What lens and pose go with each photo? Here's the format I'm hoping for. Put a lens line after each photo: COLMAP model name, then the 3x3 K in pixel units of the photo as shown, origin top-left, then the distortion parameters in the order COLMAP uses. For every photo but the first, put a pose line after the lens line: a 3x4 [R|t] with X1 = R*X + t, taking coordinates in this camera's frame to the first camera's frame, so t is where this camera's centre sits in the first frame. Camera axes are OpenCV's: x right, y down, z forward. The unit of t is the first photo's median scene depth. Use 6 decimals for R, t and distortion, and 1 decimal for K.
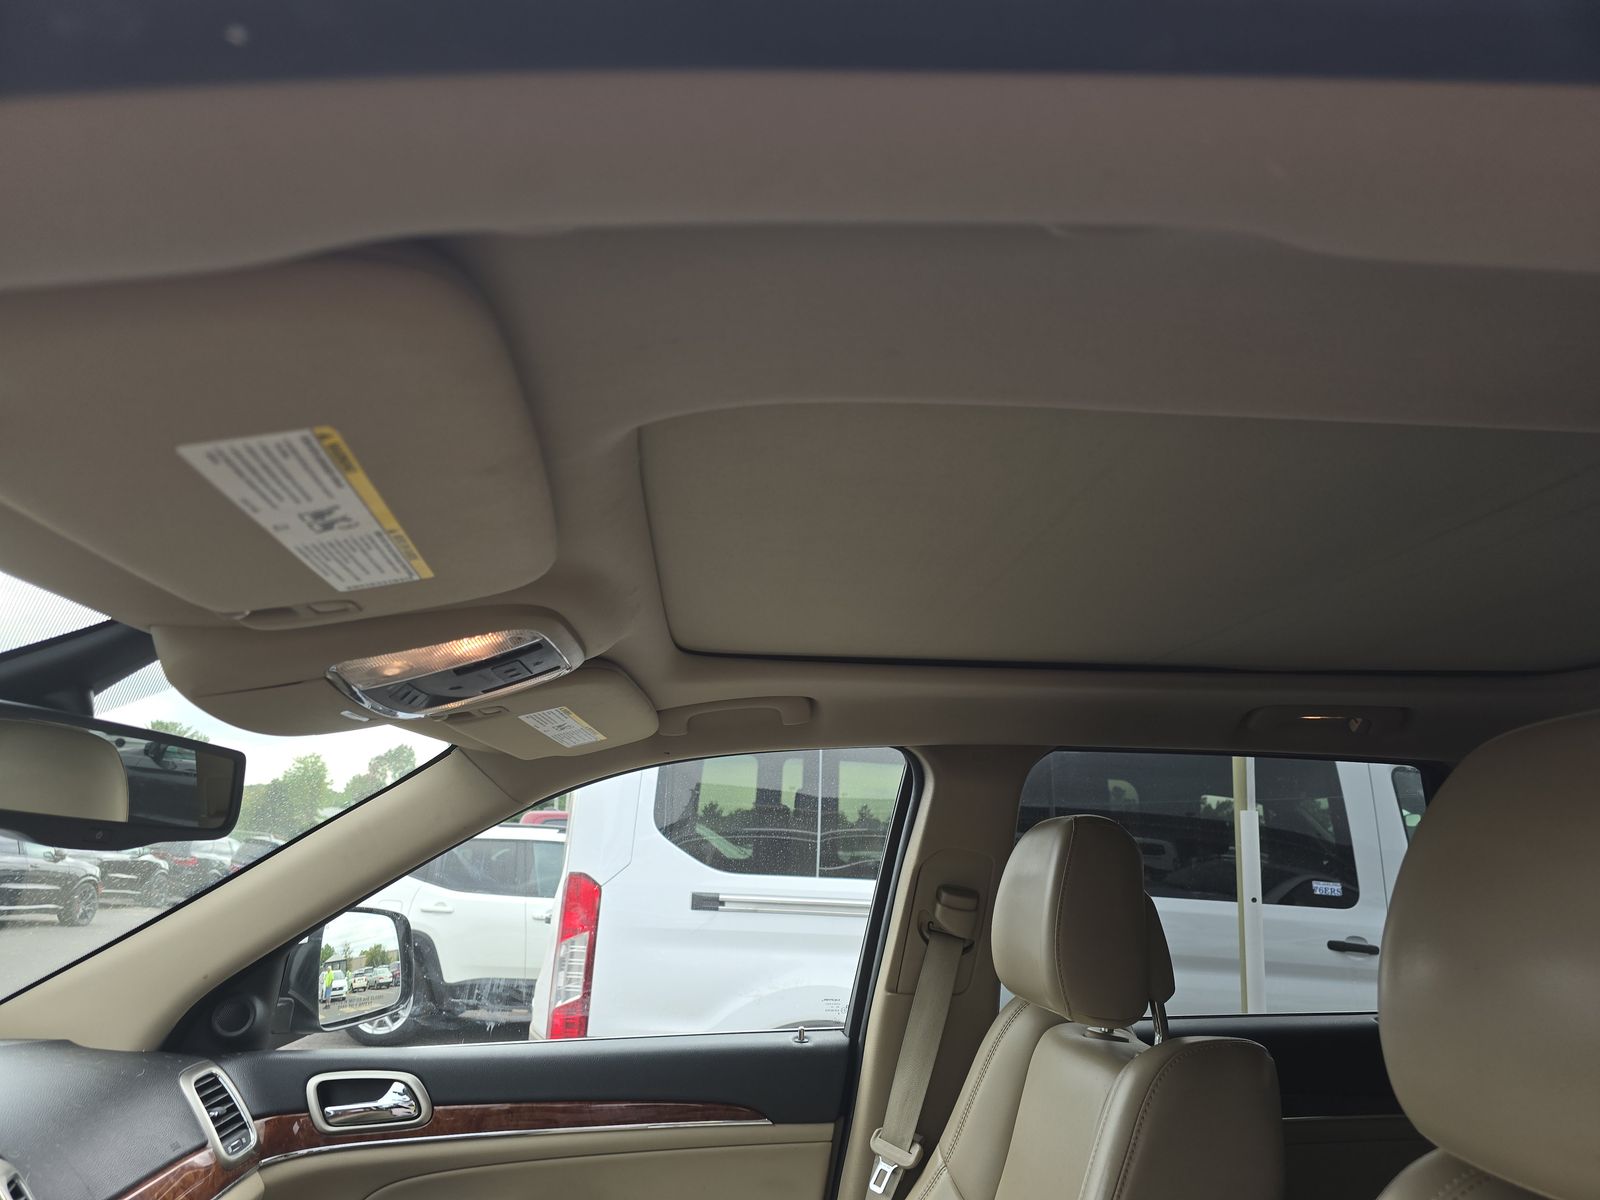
lens RADIAL K [[1090.7, 0, 800.0], [0, 1090.7, 600.0], [0, 0, 1]] dist [0.023448, -0.001868]
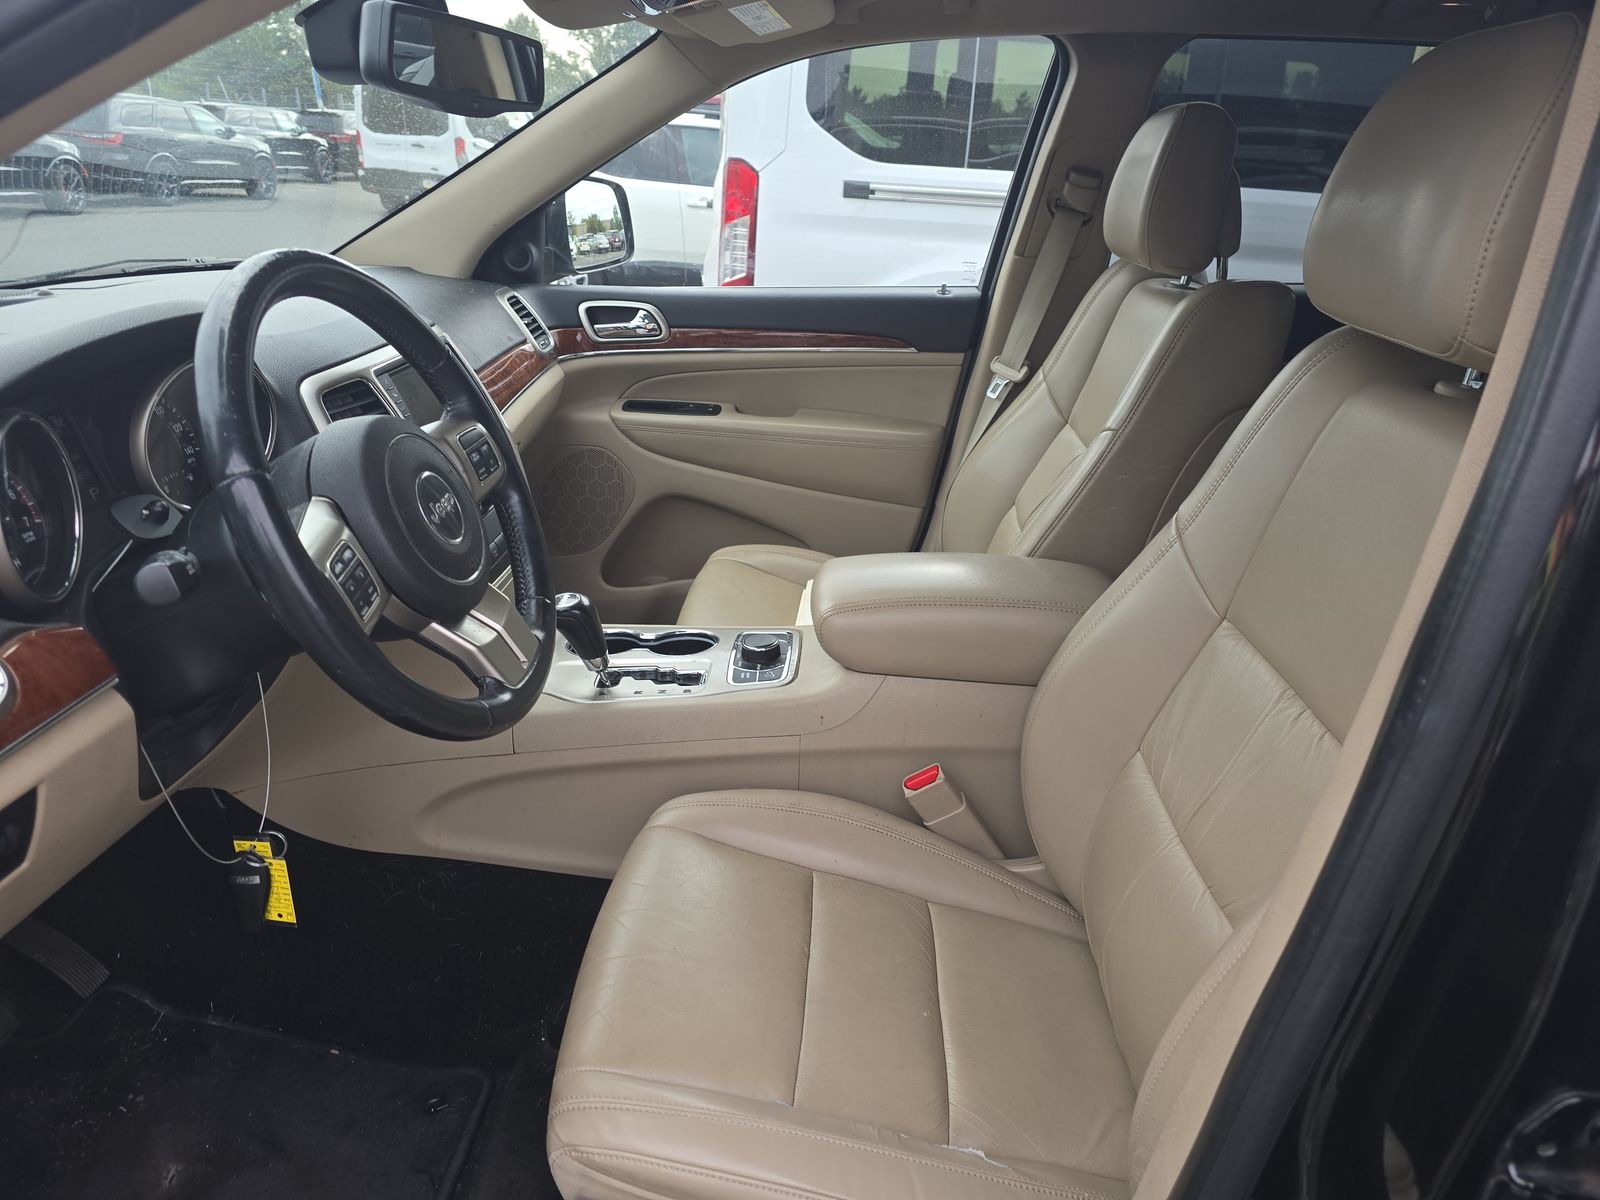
lens RADIAL K [[1090.7, 0, 800.0], [0, 1090.7, 600.0], [0, 0, 1]] dist [0.023448, -0.001868]
pose [[0.992159, 0.061926, -0.108564, -0.004220], [0.012799, 0.813715, 0.581123, -0.049271], [0.124327, -0.577956, 0.806542, -0.258856]]
